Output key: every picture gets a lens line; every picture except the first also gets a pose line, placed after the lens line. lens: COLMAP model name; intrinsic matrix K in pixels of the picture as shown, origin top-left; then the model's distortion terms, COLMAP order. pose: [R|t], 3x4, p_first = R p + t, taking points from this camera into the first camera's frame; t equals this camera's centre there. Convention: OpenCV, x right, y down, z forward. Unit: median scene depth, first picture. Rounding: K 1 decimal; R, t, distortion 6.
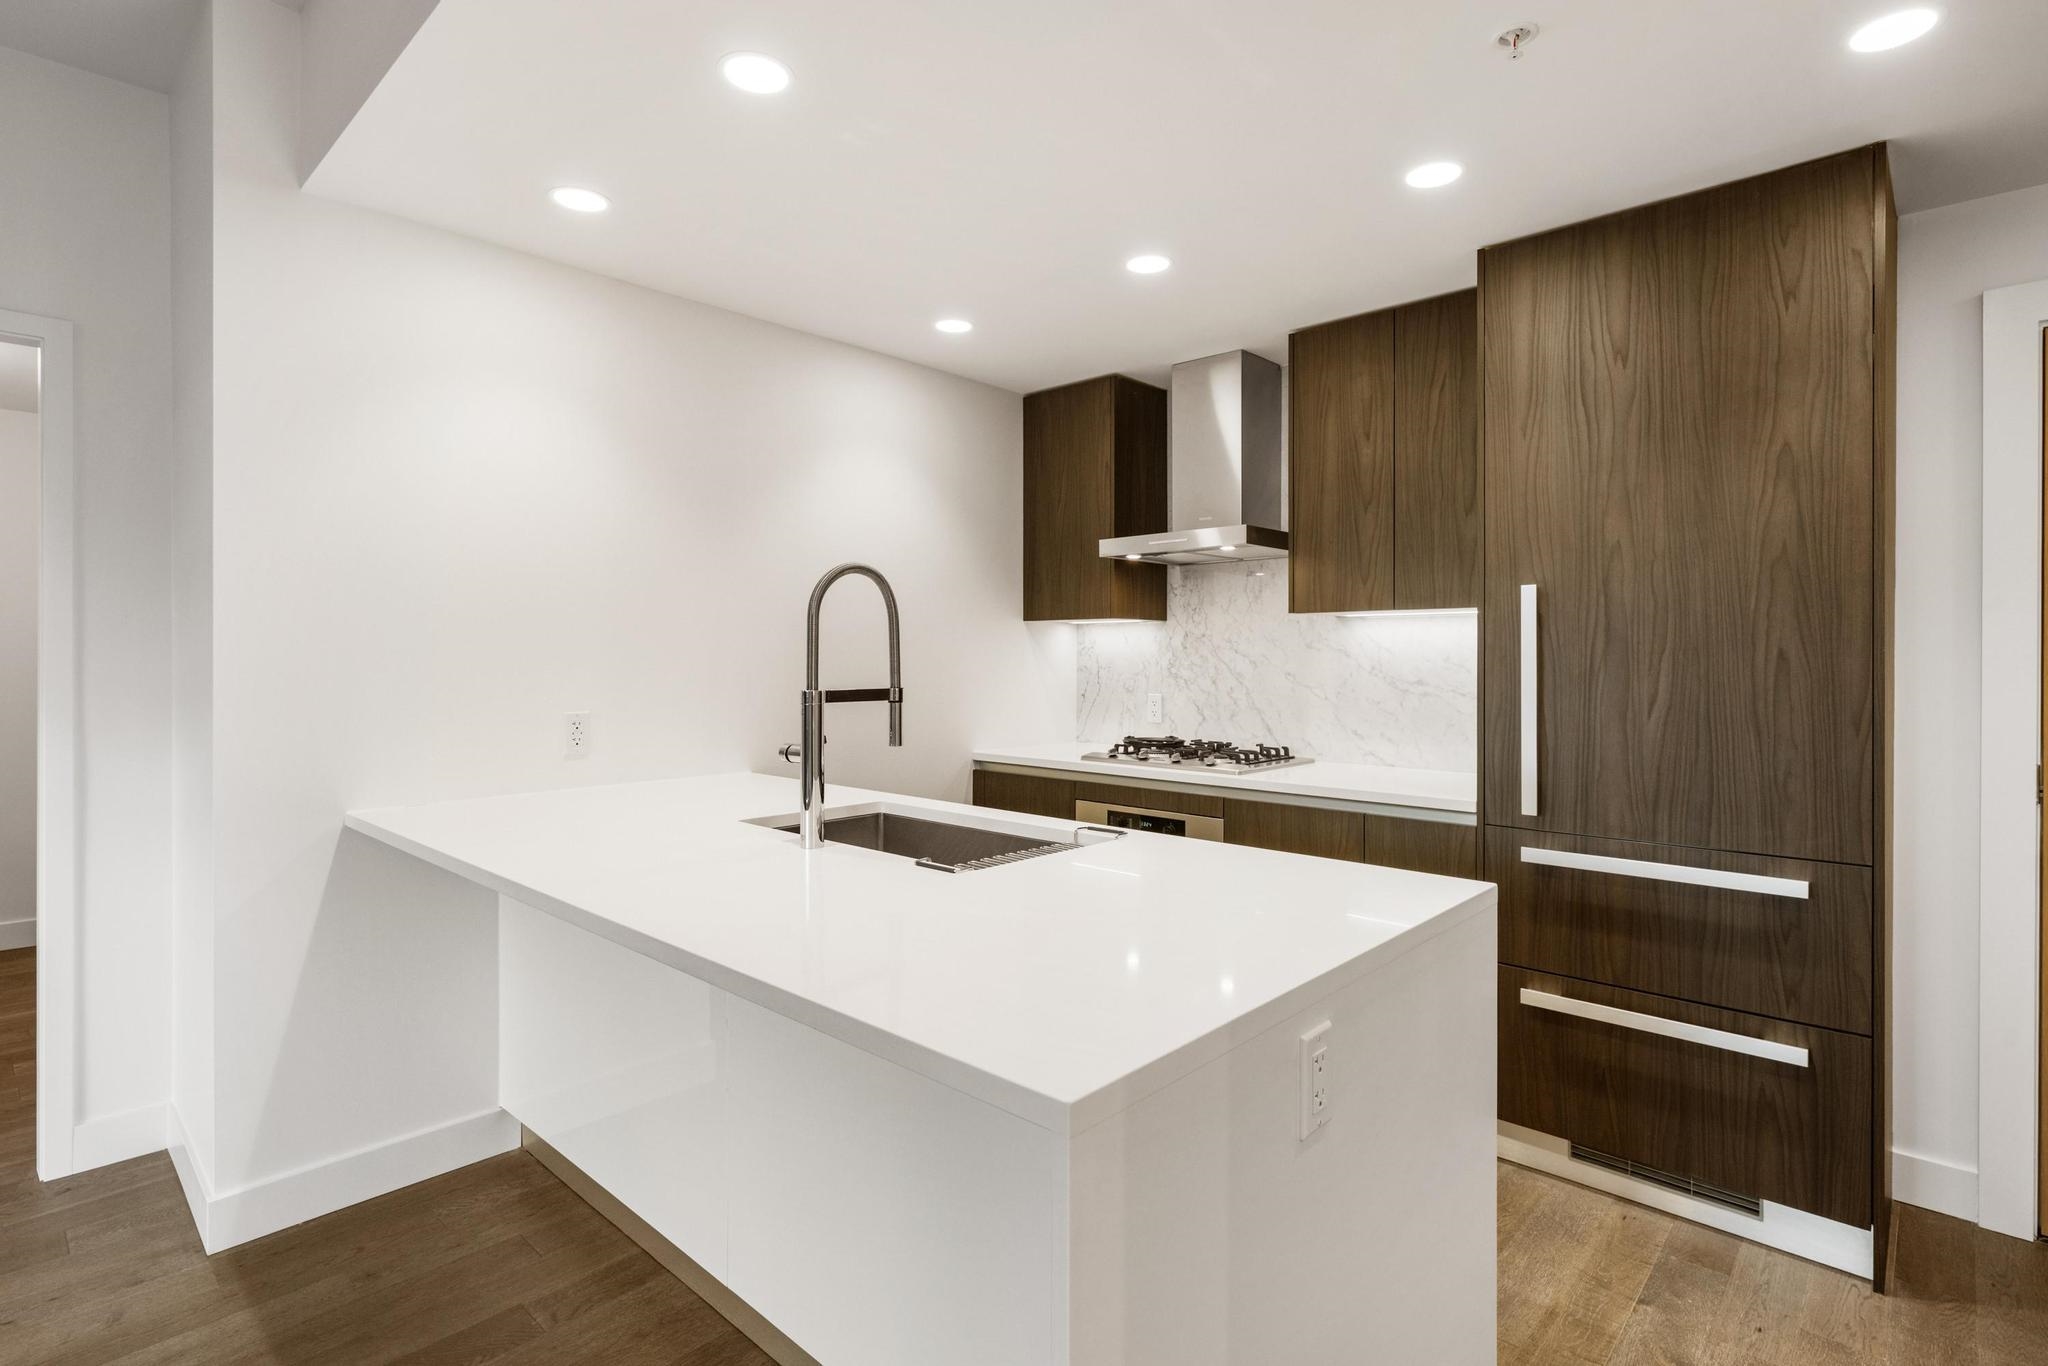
lens RADIAL K [[992.3, 0, 1044.1], [0, 992.3, 660.2], [0, 0, 1]] dist [-0.001948, 0.000349]
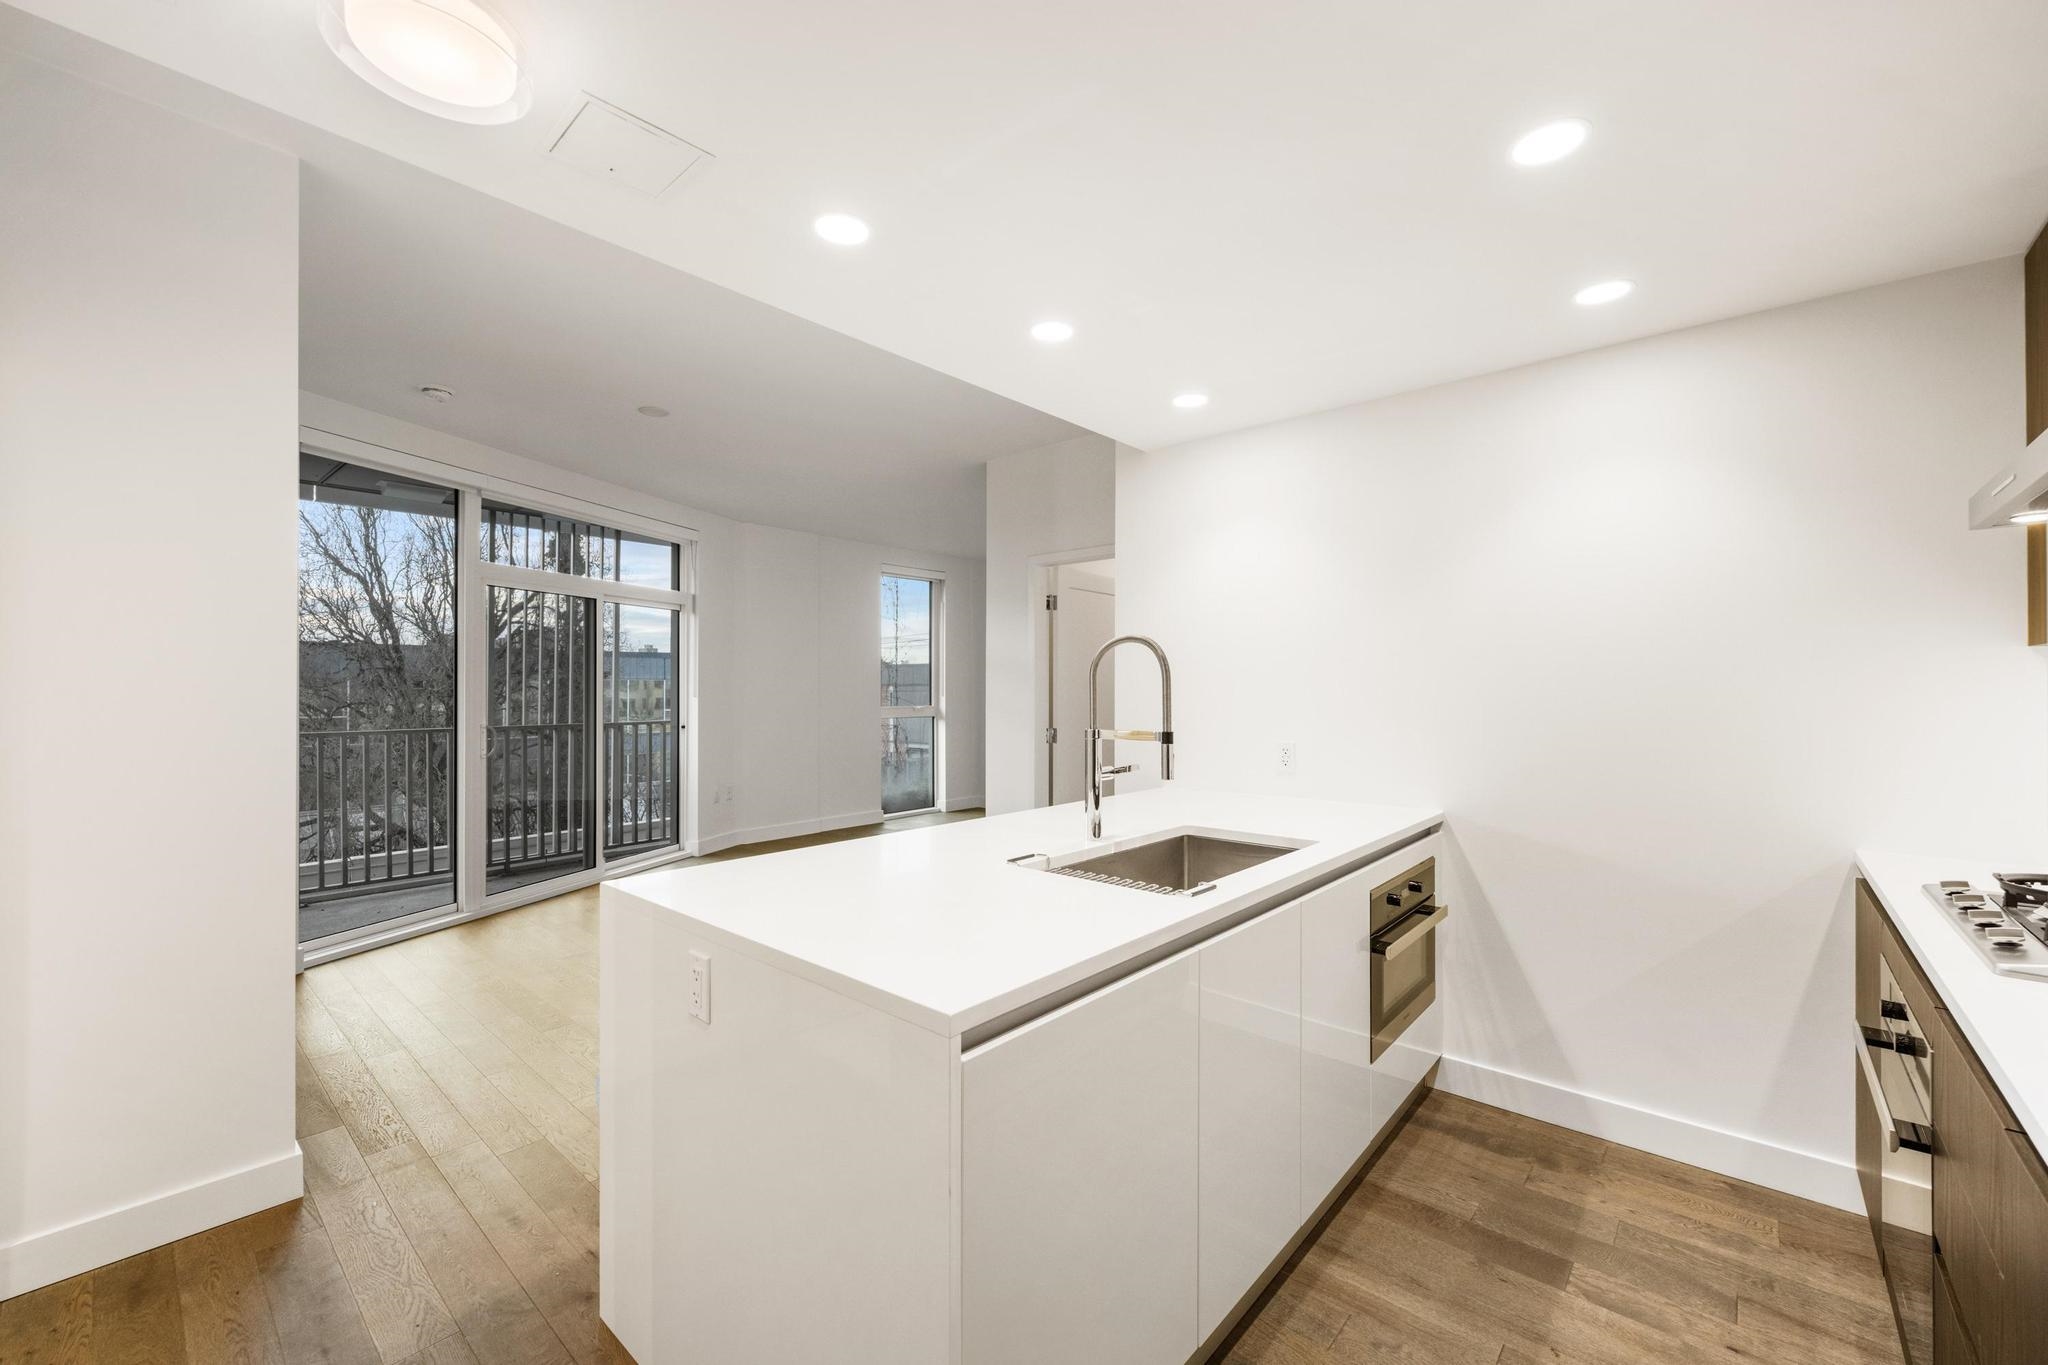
lens RADIAL K [[818.6, 0, 1024.7], [0, 818.6, 684.9], [0, 0, 1]] dist [0.000446, -0.000034]
pose [[0.018327, -0.005185, -0.999819, 0.695046], [-0.004275, 0.999977, -0.005264, -0.018831], [0.999823, 0.004370, 0.018305, 0.655962]]
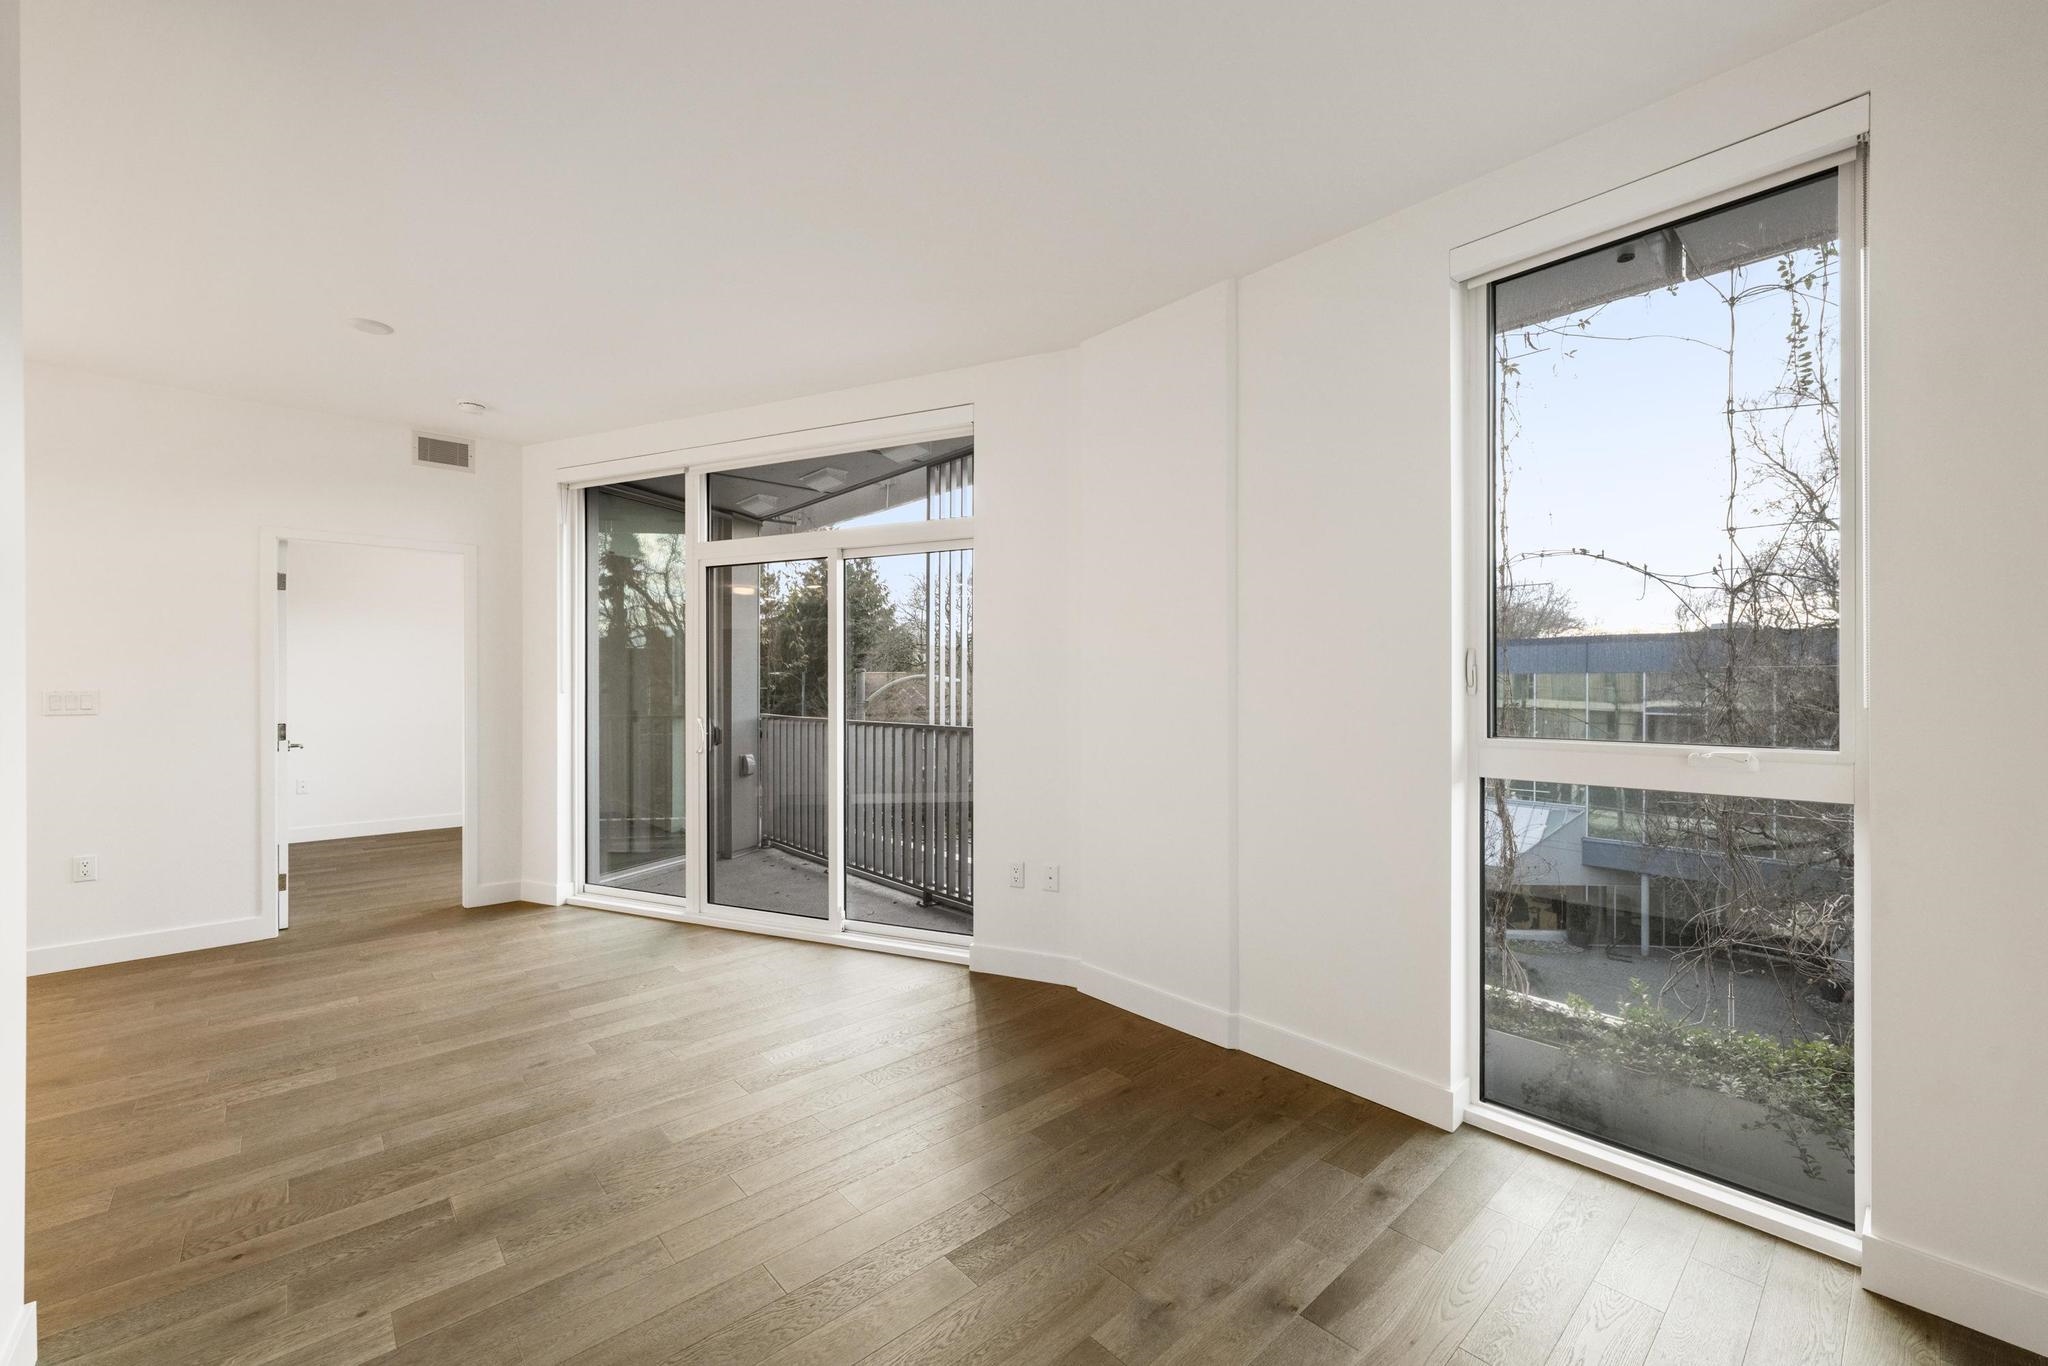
lens RADIAL K [[818.6, 0, 1028.7], [0, 818.6, 693.0], [0, 0, 1]] dist [0.000446, -0.000034]
pose [[-0.995466, -0.004688, 0.095004, -2.103844], [-0.003228, 0.999874, 0.015518, -0.013749], [-0.095065, 0.015141, -0.995356, 1.137402]]
